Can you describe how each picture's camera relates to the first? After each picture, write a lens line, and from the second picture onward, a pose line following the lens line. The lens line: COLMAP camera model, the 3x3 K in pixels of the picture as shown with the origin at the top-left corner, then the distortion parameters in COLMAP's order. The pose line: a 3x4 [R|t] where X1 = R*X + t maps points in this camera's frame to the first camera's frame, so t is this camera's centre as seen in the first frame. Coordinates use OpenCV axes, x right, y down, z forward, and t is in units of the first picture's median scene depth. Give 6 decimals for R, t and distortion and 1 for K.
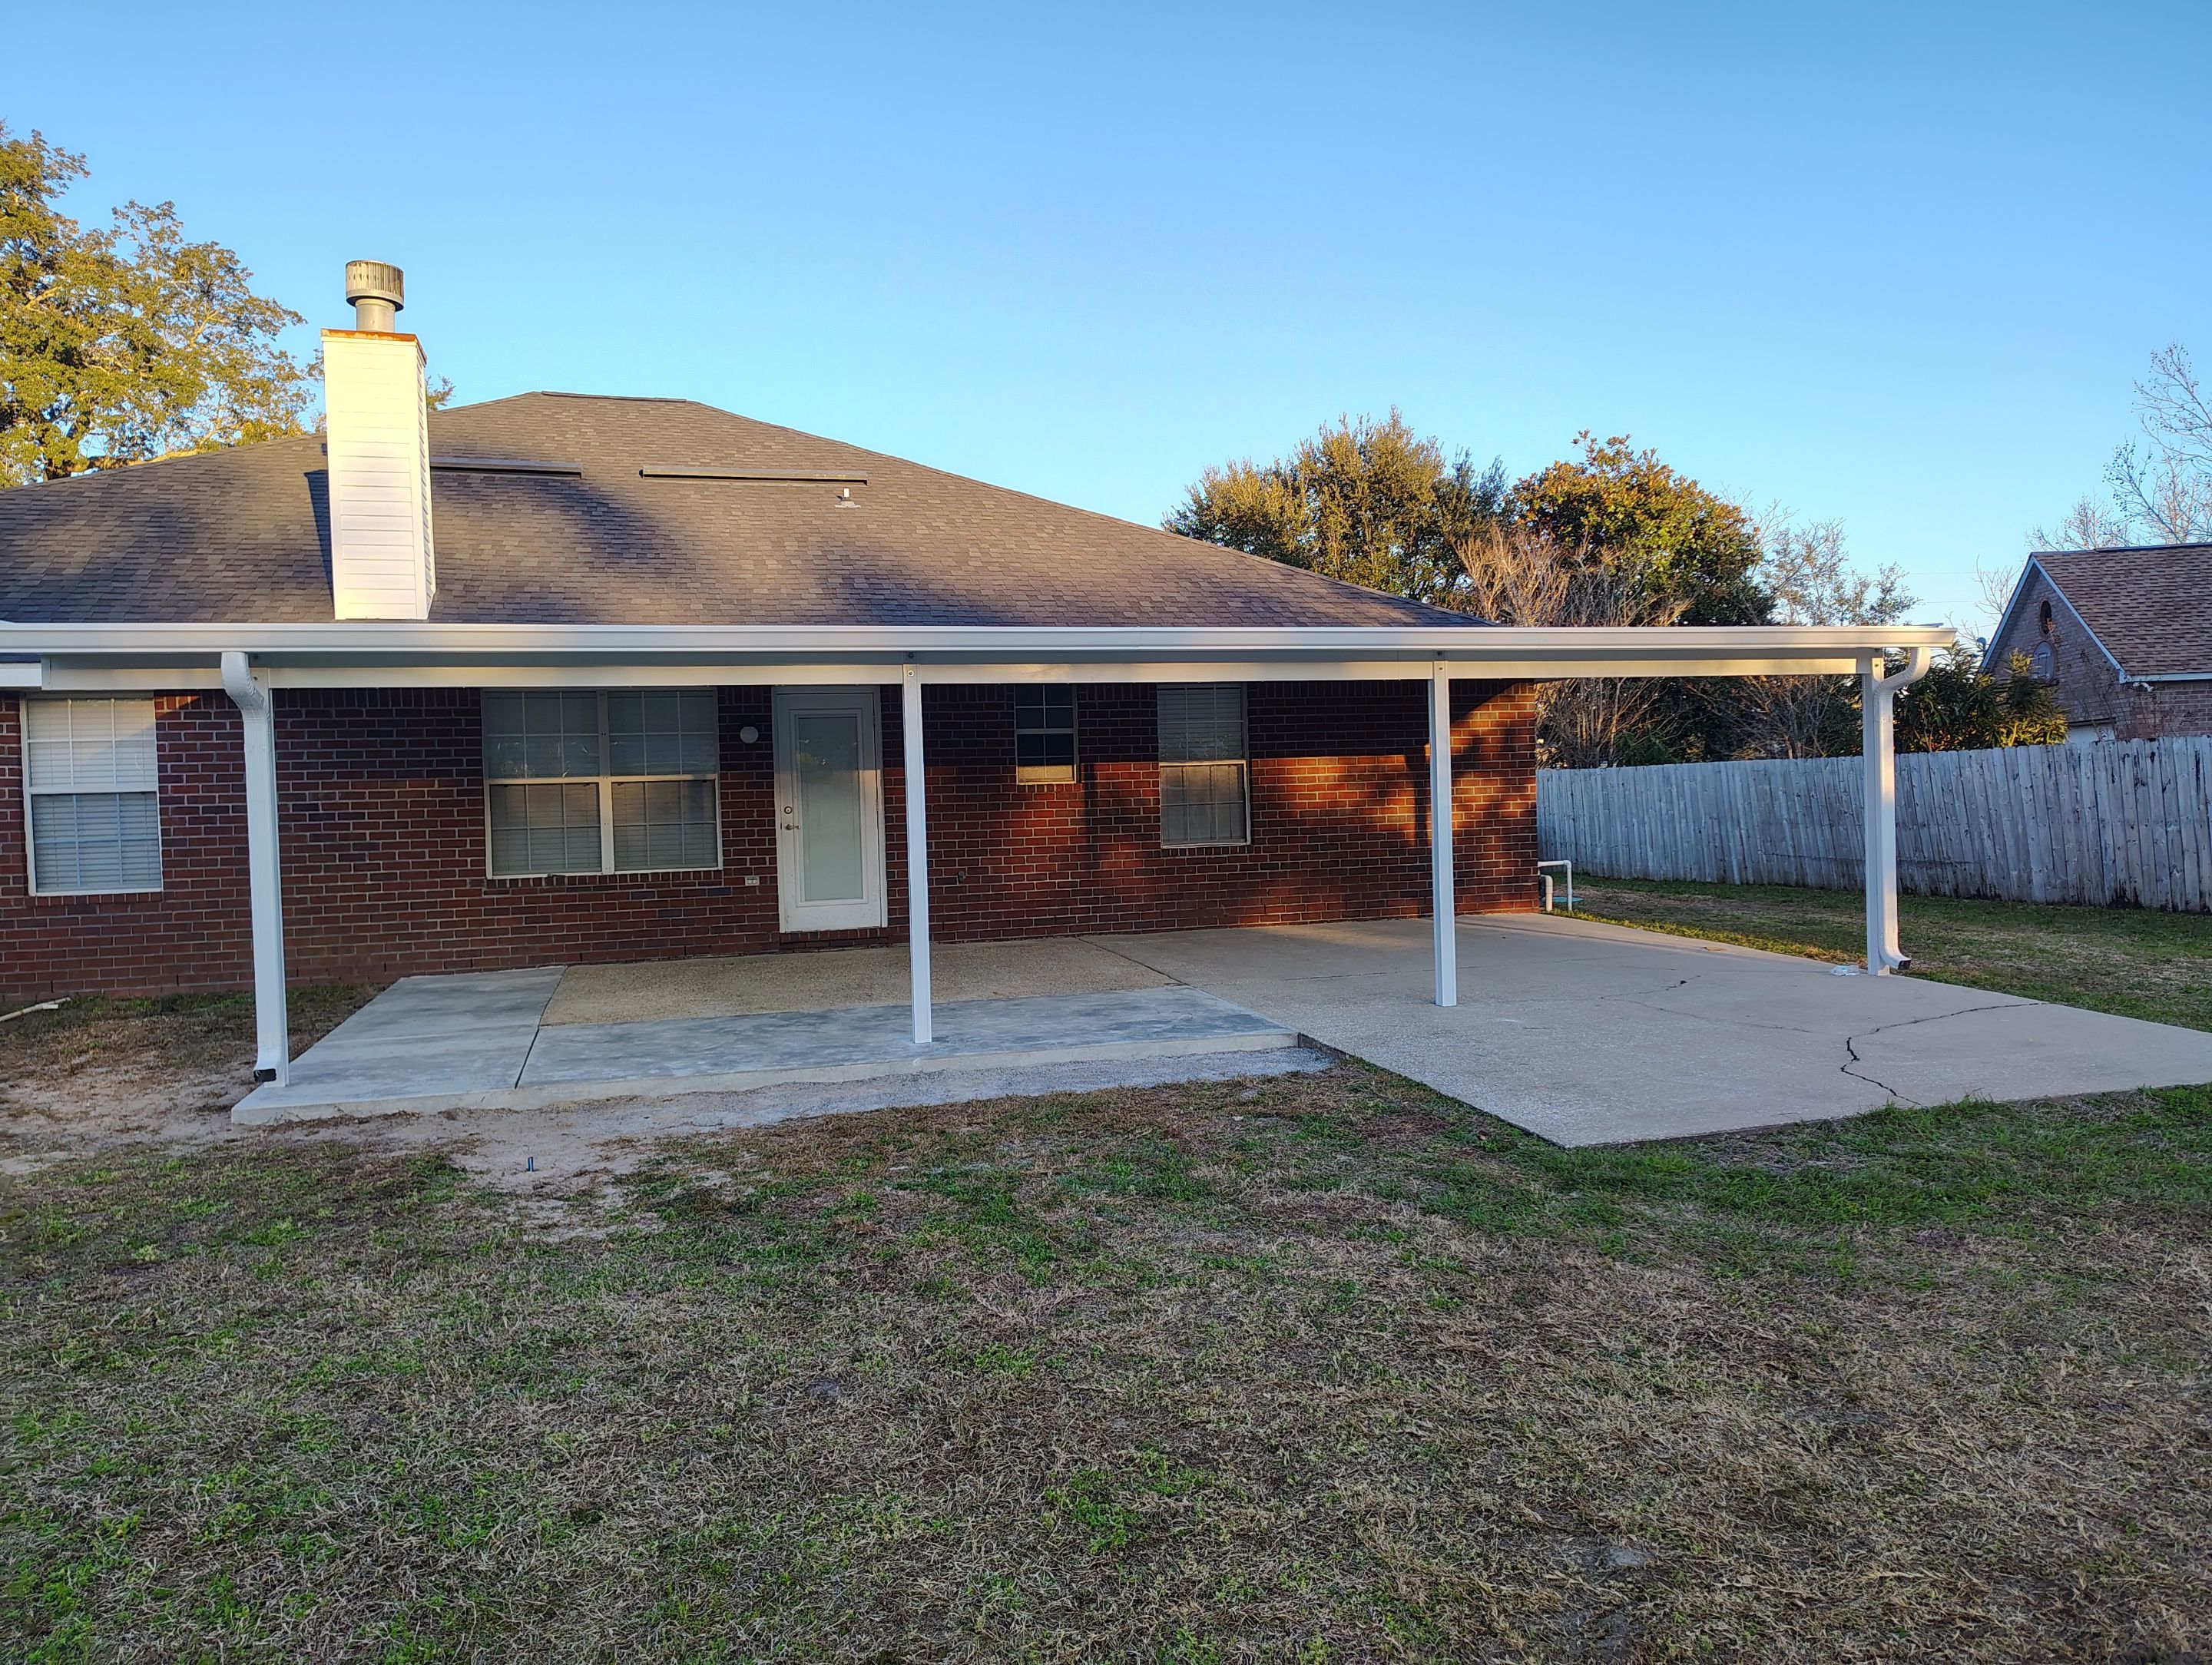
lens RADIAL K [[1501.0, 0, 1089.2], [0, 1501.0, 817.9], [0, 0, 1]] dist [0.011656, -0.000772]
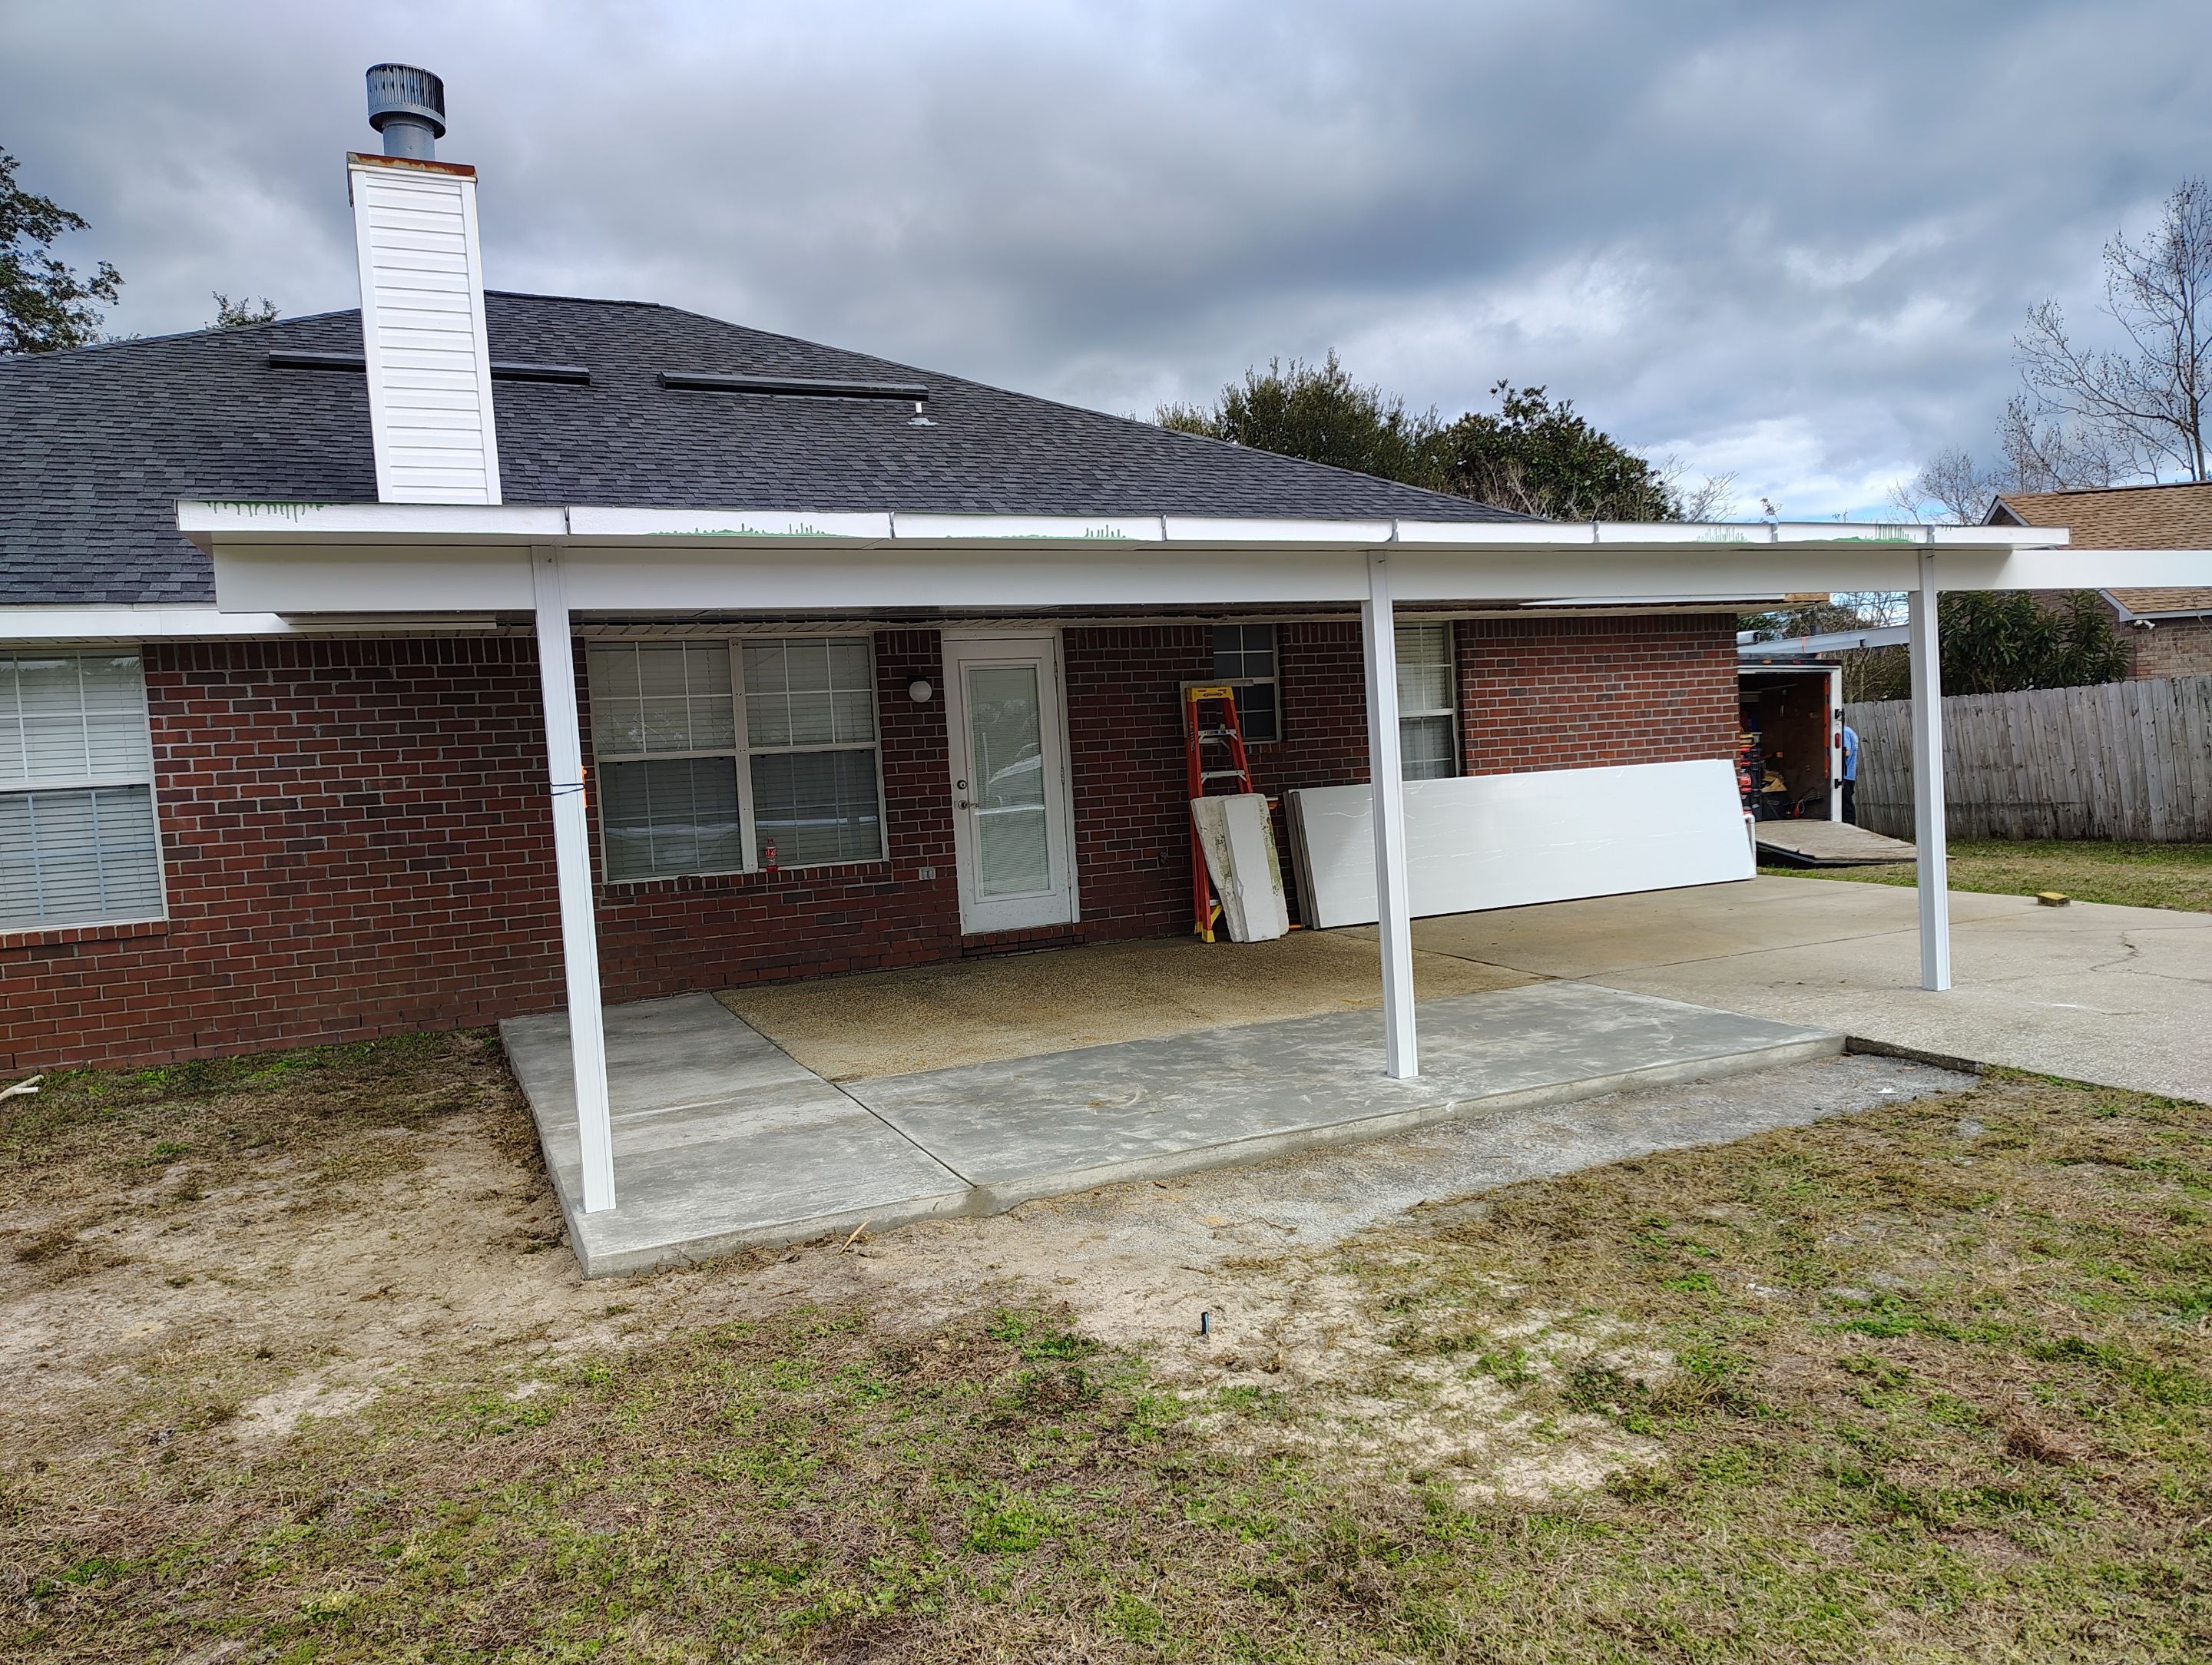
lens RADIAL K [[1499.6, 0, 1106.0], [0, 1499.6, 832.5], [0, 0, 1]] dist [0.011747, 0.000839]
pose [[0.987068, -0.037405, 0.155876, -0.207998], [0.033382, 0.999041, 0.028349, 0.000342], [-0.156786, -0.022779, 0.987370, 0.156963]]
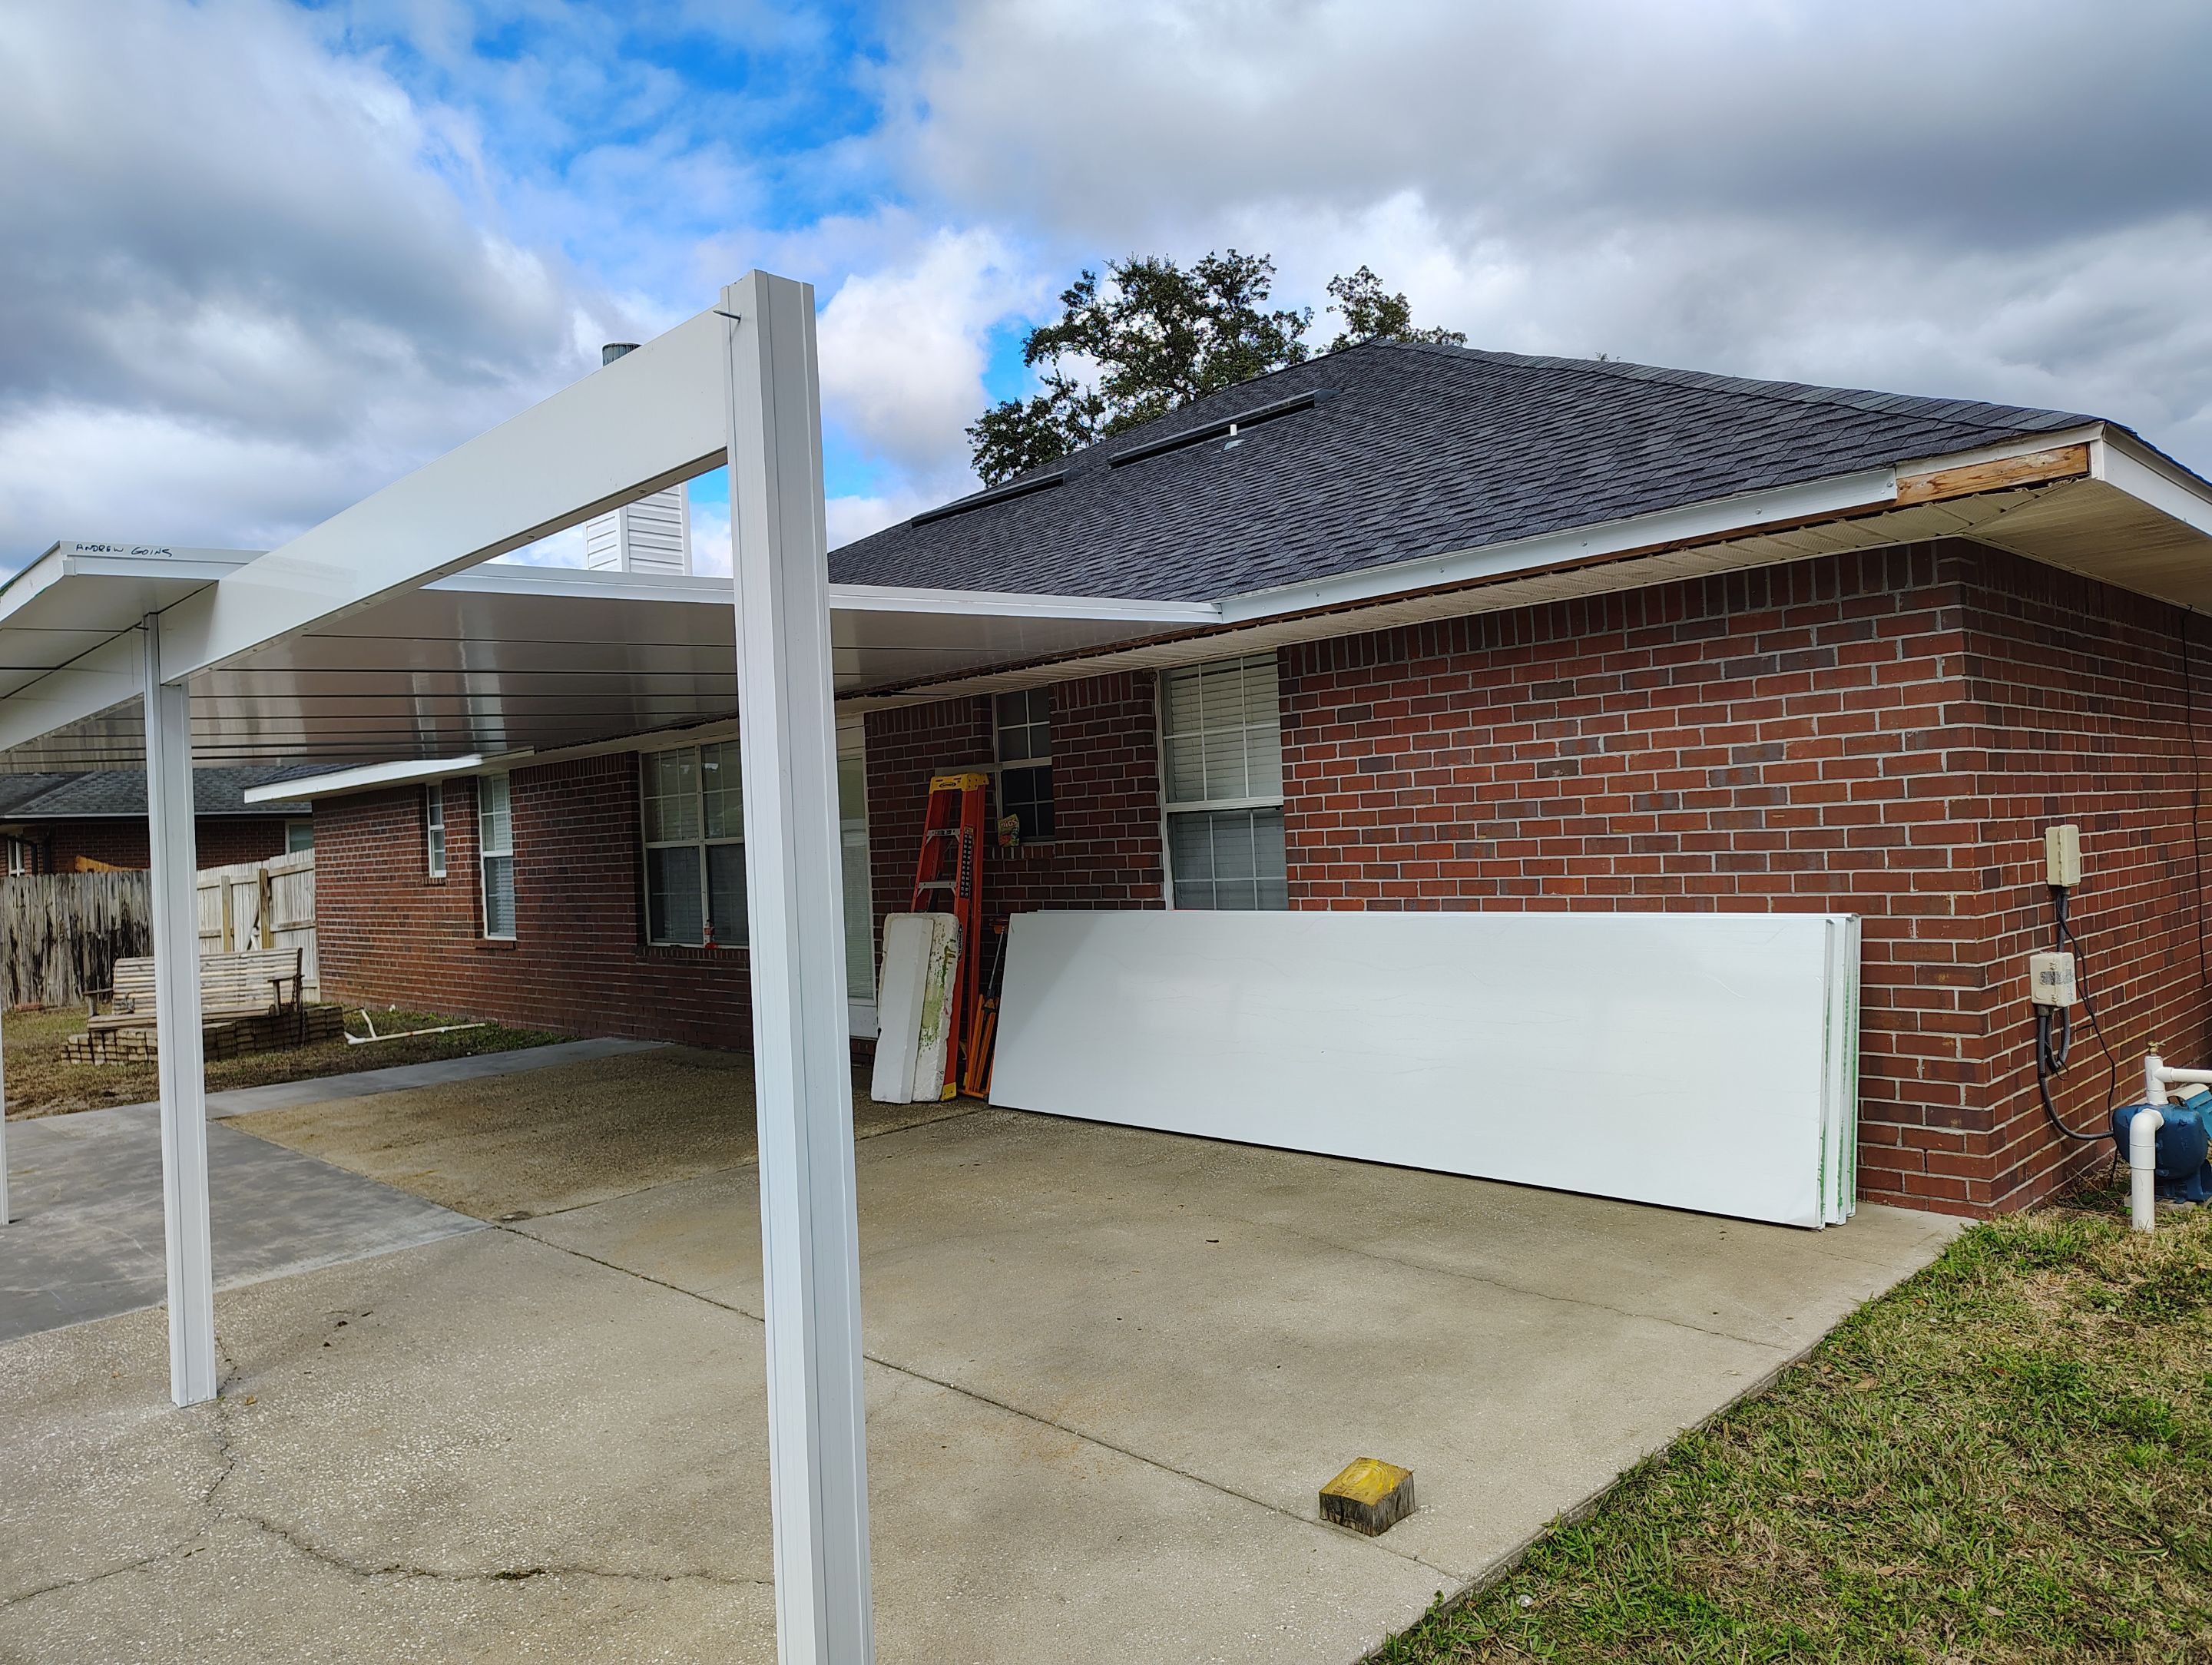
lens RADIAL K [[1524.7, 0, 1106.0], [0, 1524.7, 832.5], [0, 0, 1]] dist [0.035867, -0.000224]
pose [[0.477669, -0.000888, -0.878539, 0.482933], [0.010241, 0.999937, 0.004557, -0.026808], [0.878480, -0.011174, 0.477648, 0.621523]]
